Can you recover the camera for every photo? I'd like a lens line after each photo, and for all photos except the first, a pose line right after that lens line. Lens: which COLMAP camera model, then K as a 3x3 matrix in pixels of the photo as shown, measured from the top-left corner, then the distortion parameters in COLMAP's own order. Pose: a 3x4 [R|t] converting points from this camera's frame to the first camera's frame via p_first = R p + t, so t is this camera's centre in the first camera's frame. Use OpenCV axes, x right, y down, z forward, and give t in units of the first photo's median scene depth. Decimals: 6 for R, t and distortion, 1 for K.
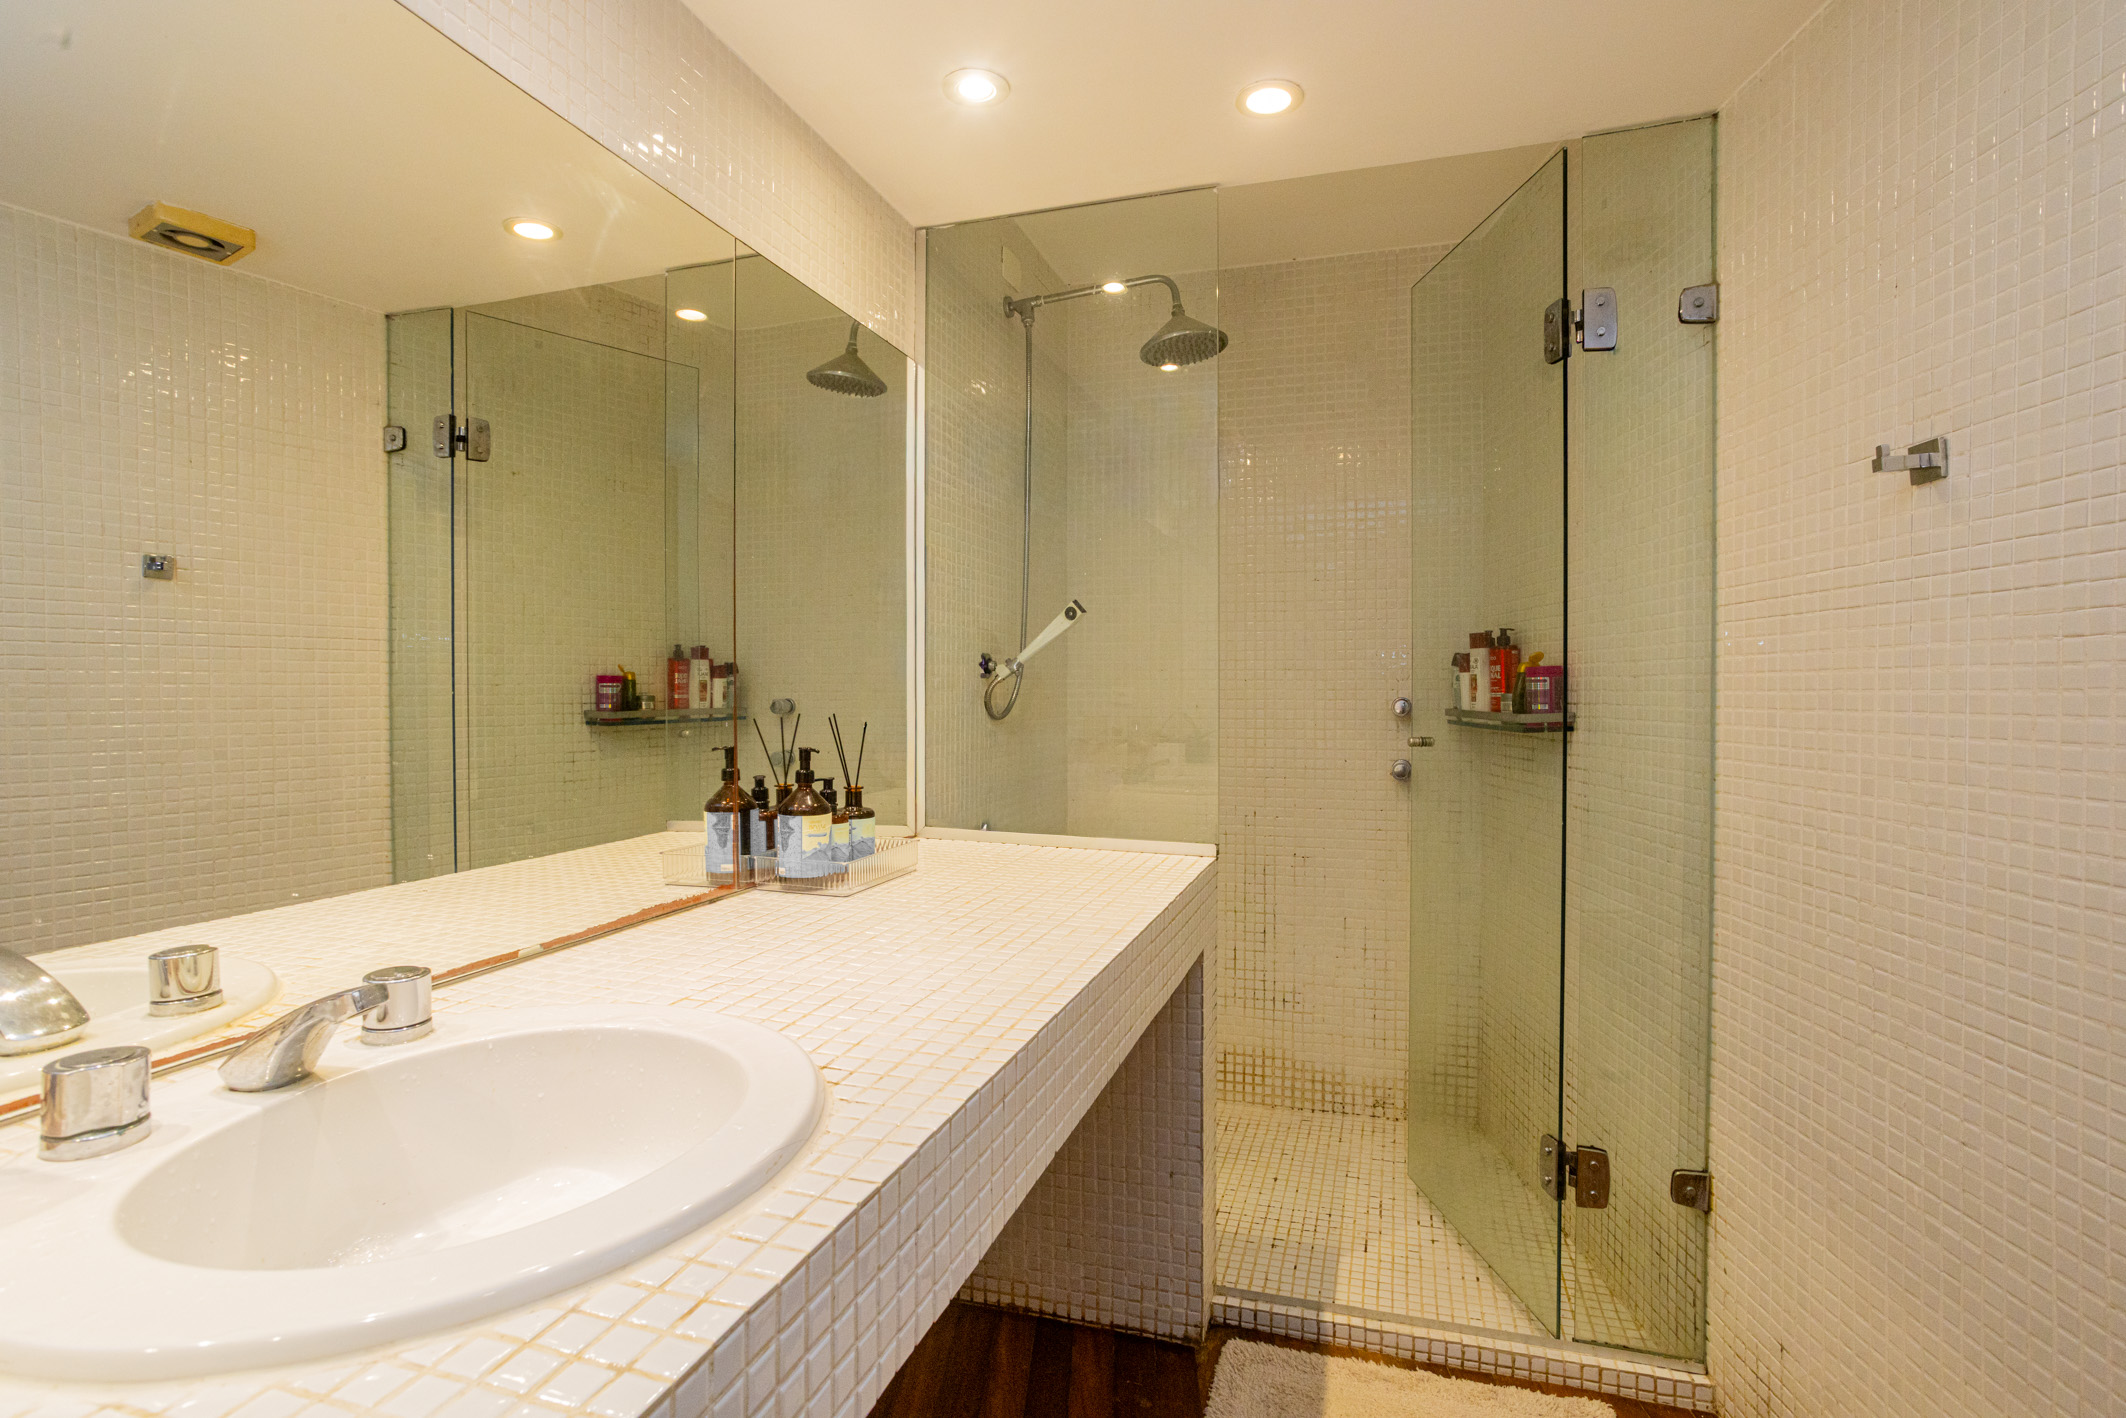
lens RADIAL K [[1042.0, 0, 1063.7], [0, 1042.0, 708.3], [0, 0, 1]] dist [-0.005260, 0.008817]
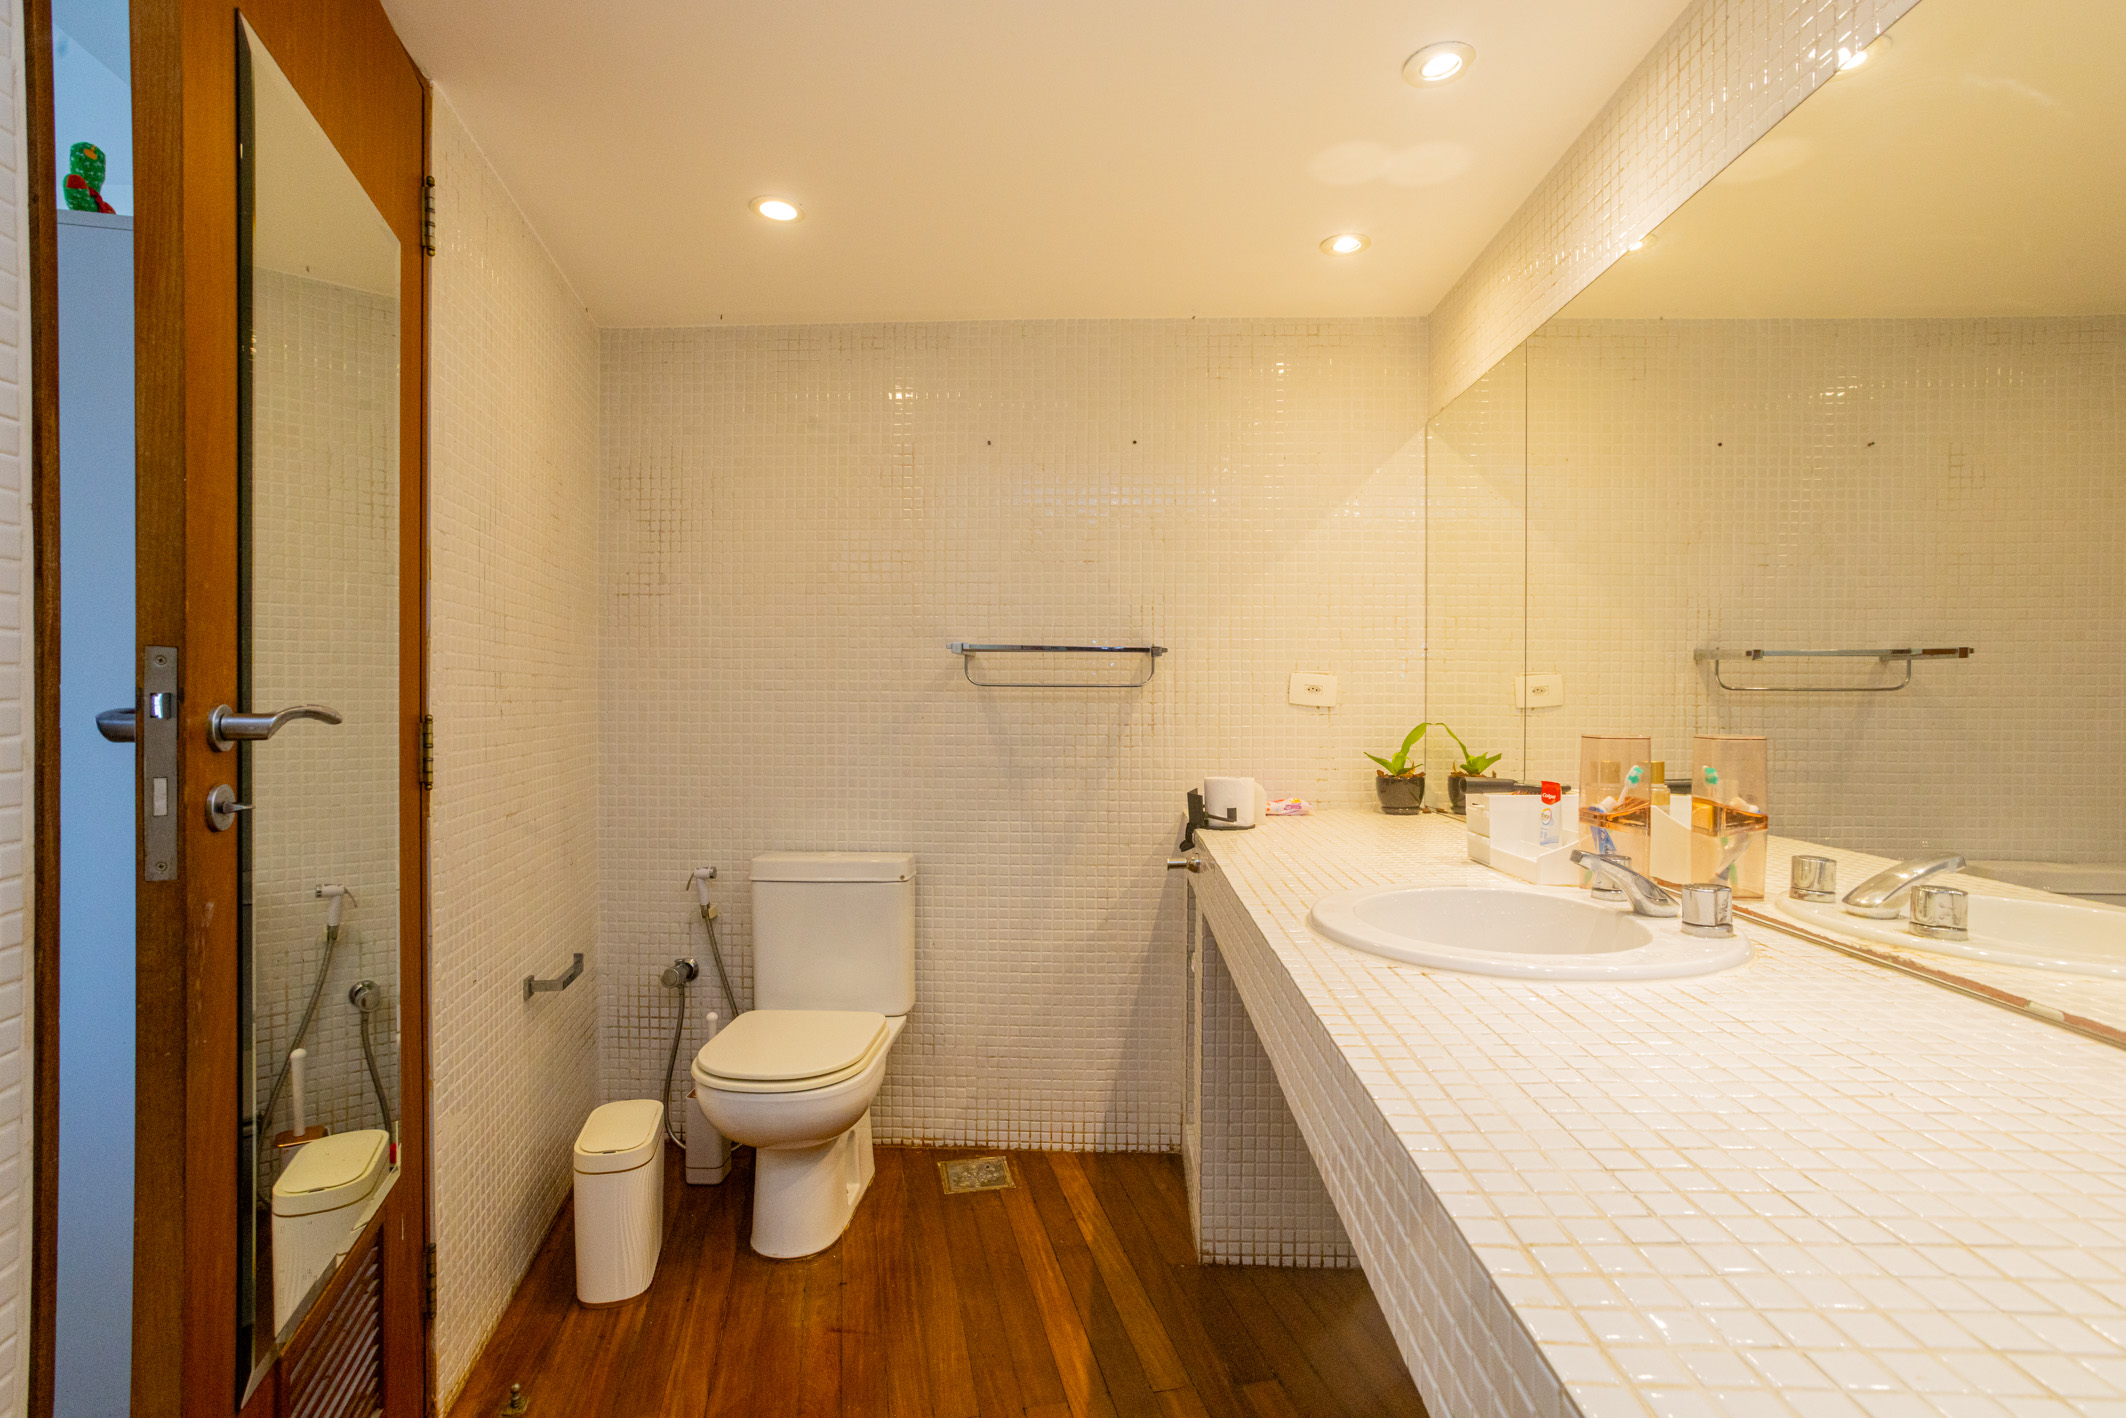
lens RADIAL K [[1042.0, 0, 1063.6], [0, 1042.0, 709.9], [0, 0, 1]] dist [-0.005260, 0.008817]
pose [[-0.966298, 0.005368, -0.257371, 0.457576], [0.003895, 0.999973, 0.006231, 0.002587], [0.257397, 0.005018, -0.966293, 1.833490]]
